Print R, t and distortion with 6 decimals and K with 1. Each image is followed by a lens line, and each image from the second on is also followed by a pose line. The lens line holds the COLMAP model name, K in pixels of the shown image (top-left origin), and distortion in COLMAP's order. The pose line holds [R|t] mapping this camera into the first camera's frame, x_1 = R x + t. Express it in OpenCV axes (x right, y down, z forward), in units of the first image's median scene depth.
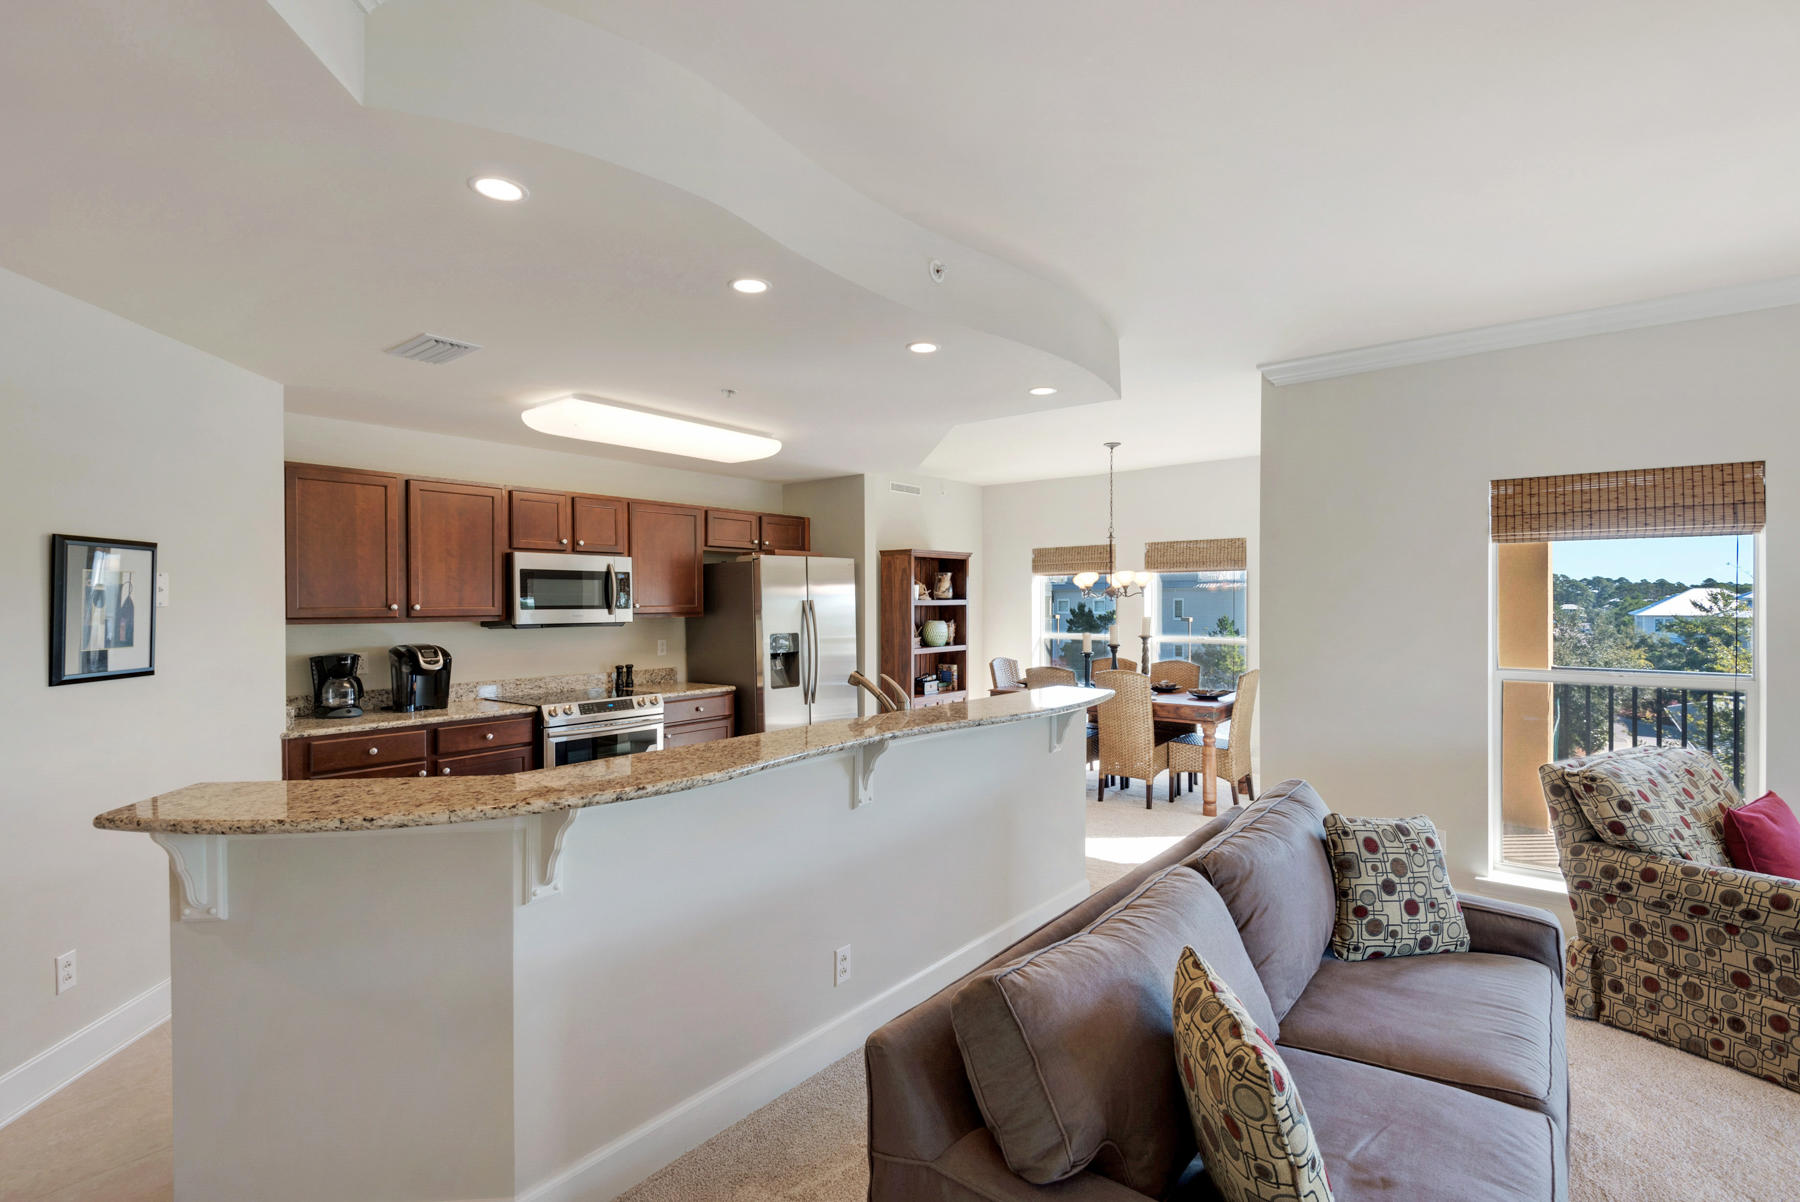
lens RADIAL K [[855.5, 0, 895.8], [0, 855.5, 605.8], [0, 0, 1]] dist [0.030245, -0.023397]
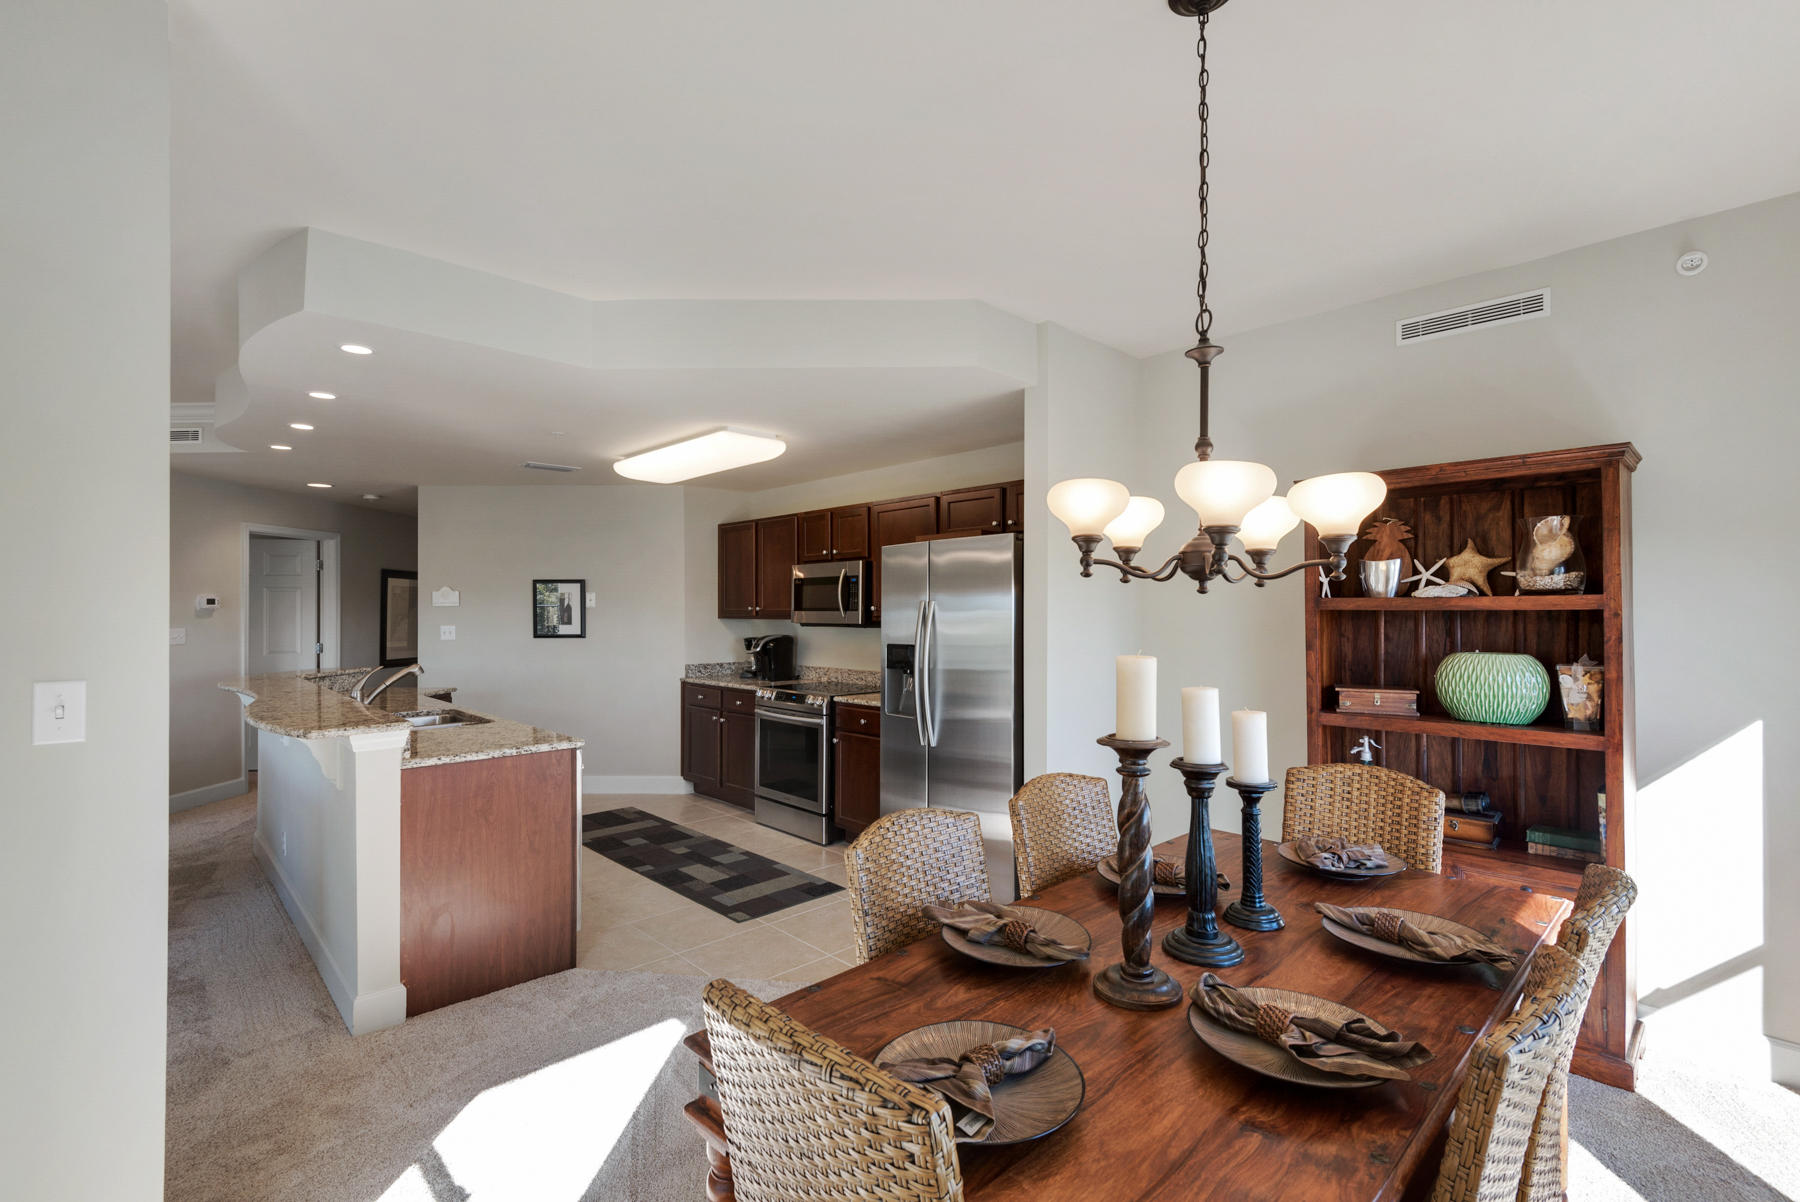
lens RADIAL K [[810.4, 0, 896.5], [0, 810.4, 602.4], [0, 0, 1]] dist [0.032653, -0.016879]
pose [[-0.140408, -0.003732, -0.990087, 0.608415], [-0.001324, 0.999993, -0.003581, -0.003173], [0.990093, 0.000808, -0.140412, 1.122669]]
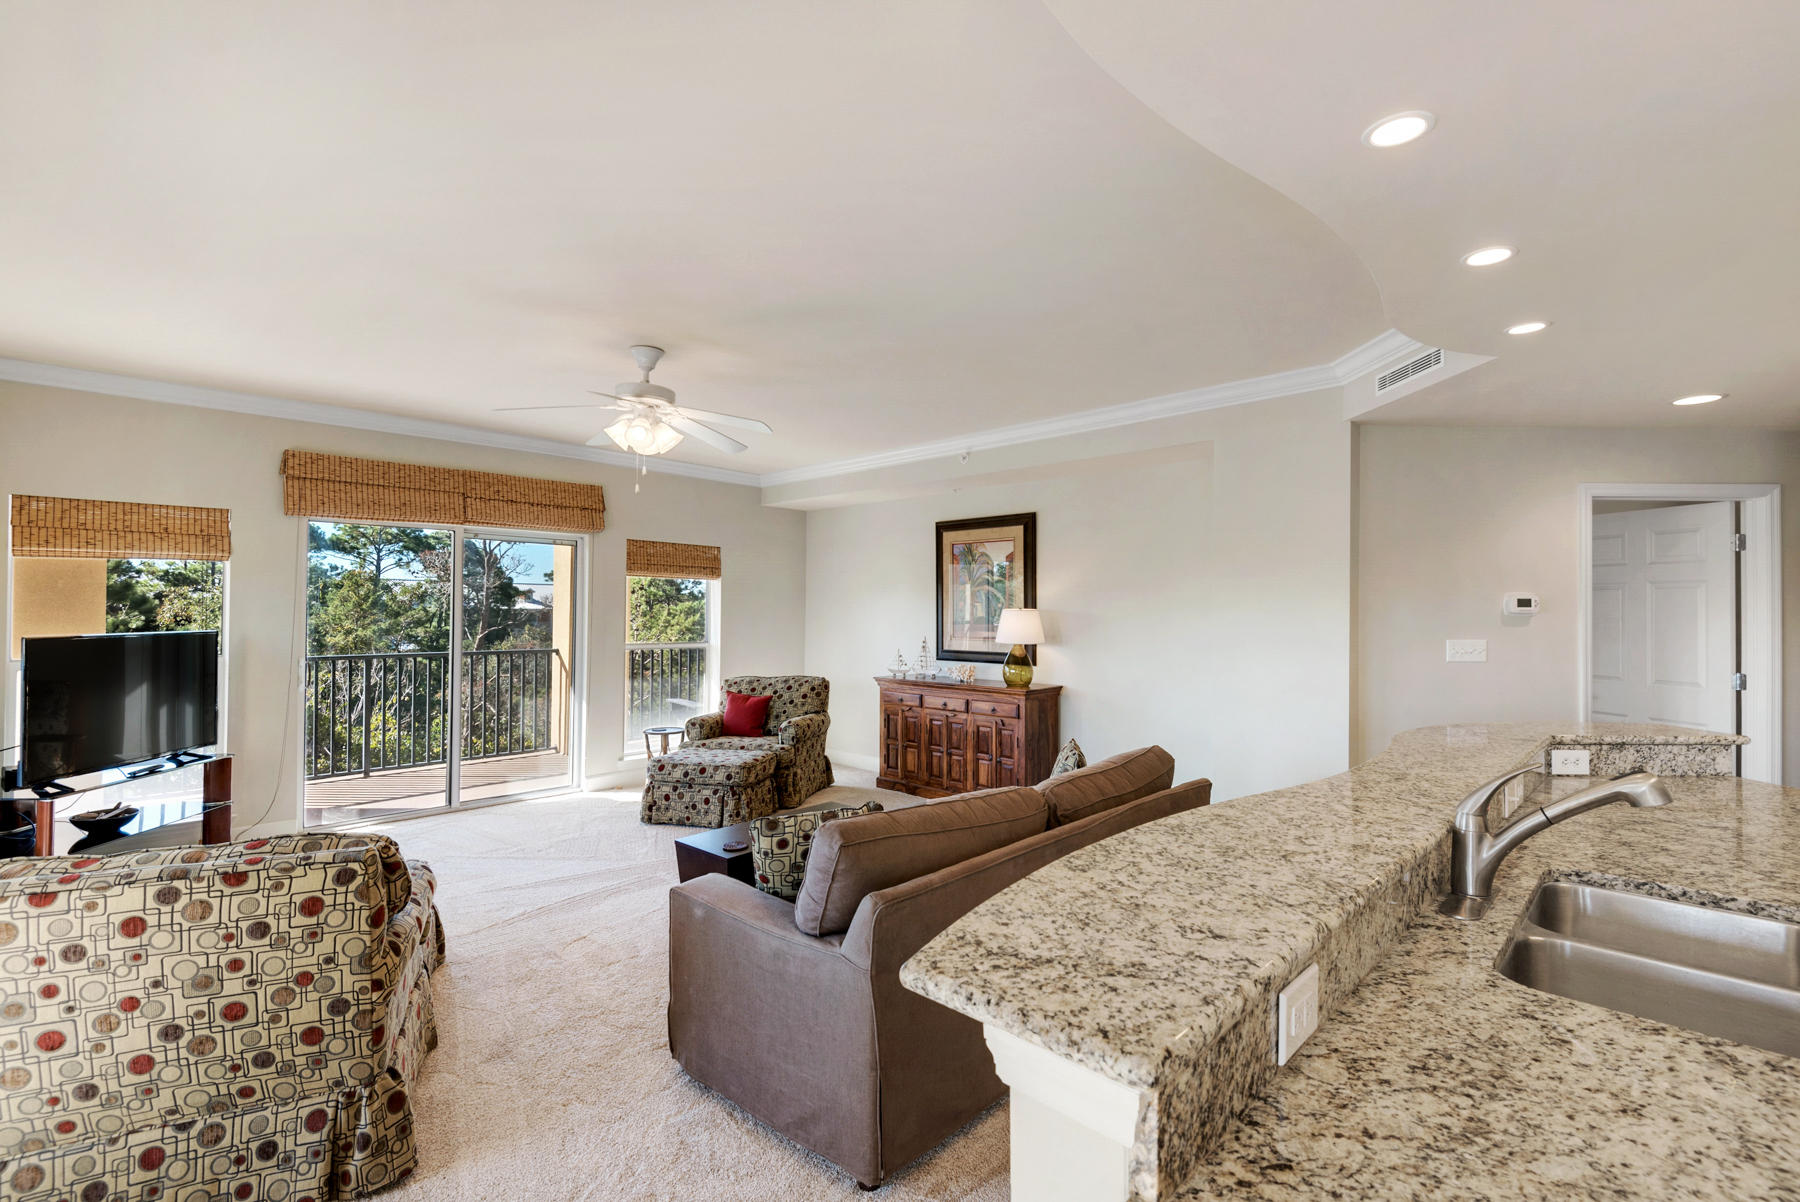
lens RADIAL K [[810.4, 0, 896.5], [0, 810.4, 602.4], [0, 0, 1]] dist [0.032653, -0.016879]
pose [[-0.995906, -0.005042, 0.090258, 0.171499], [-0.005487, 0.999974, -0.004681, -0.000906], [-0.090232, -0.005157, -0.995907, 0.880576]]
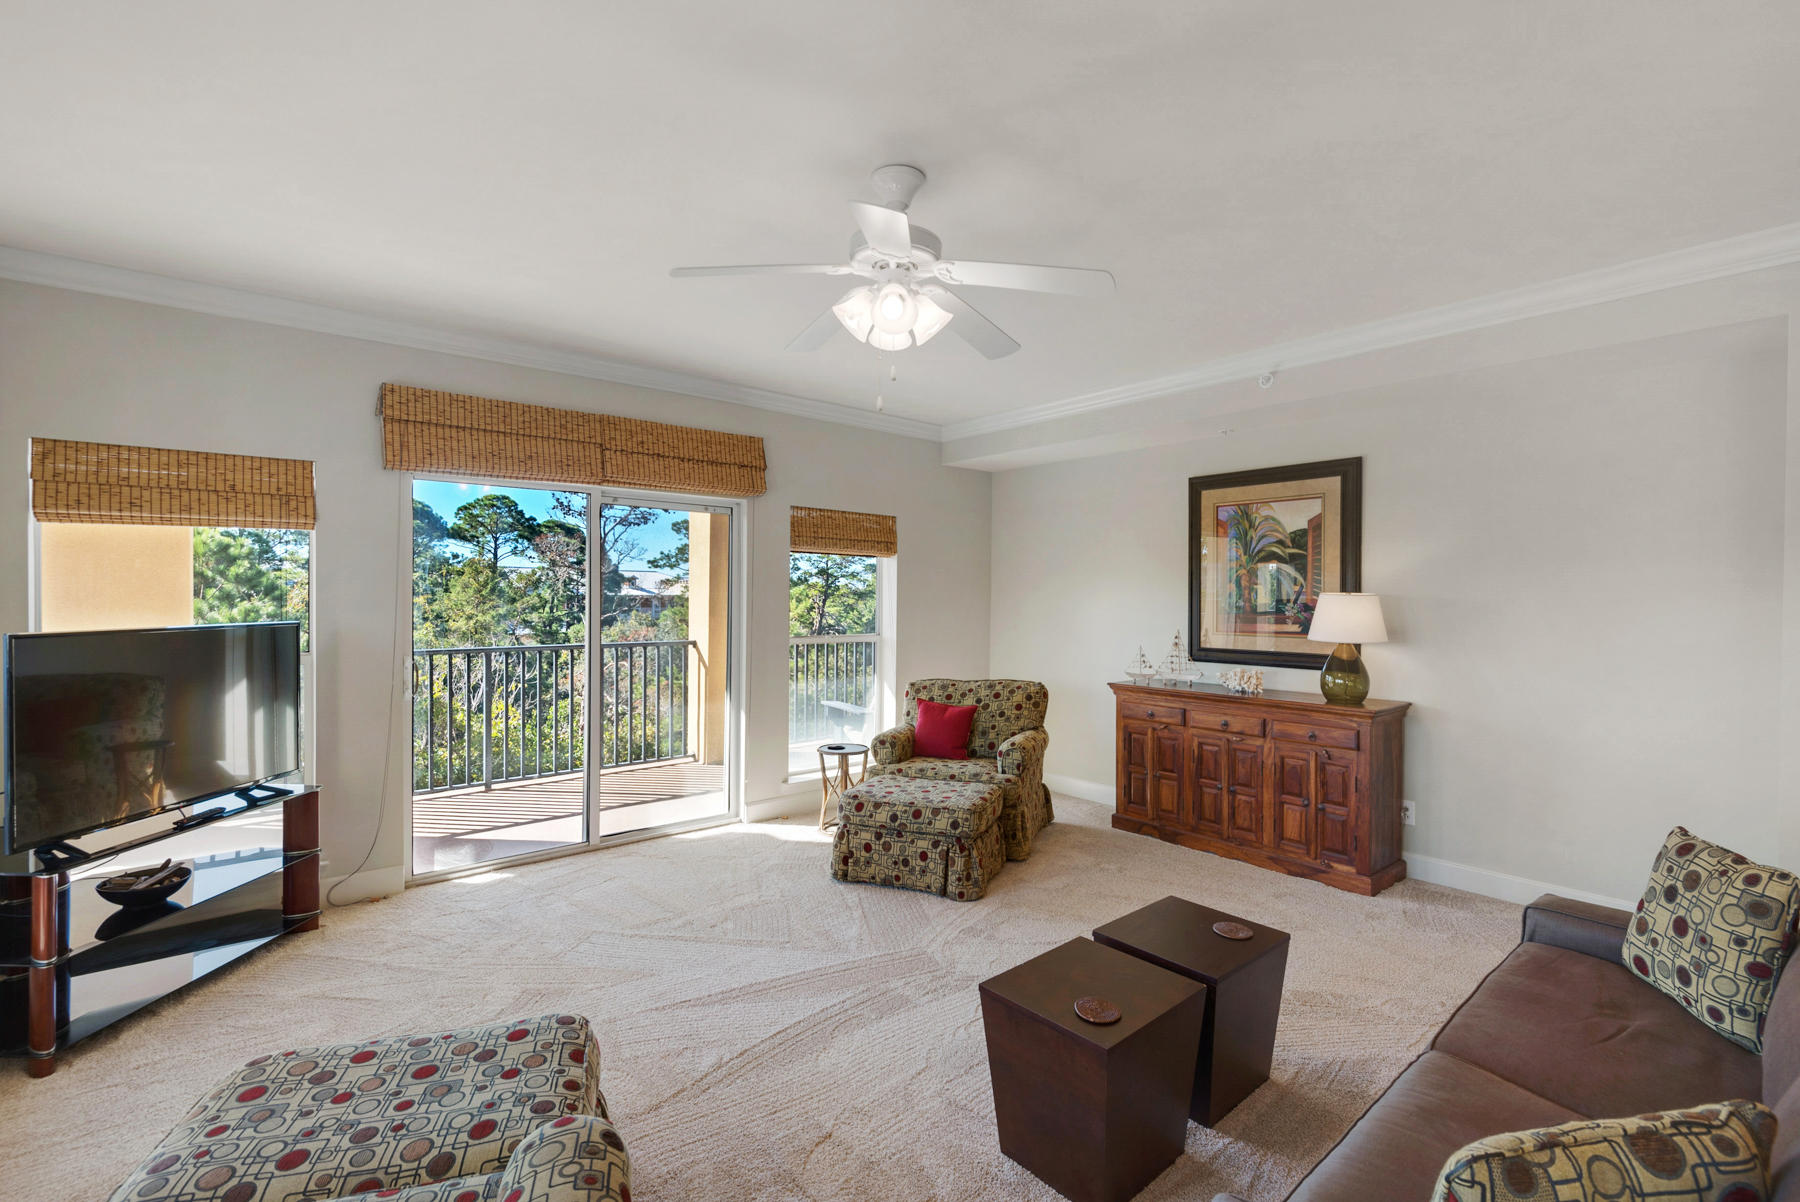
lens RADIAL K [[818.8, 0, 897.7], [0, 818.8, 607.6], [0, 0, 1]] dist [0.040453, -0.020076]
pose [[-0.979682, -0.008206, 0.200387, 0.356651], [-0.004428, 0.999804, 0.019298, 0.002415], [-0.200506, 0.018019, -0.979527, 0.644931]]
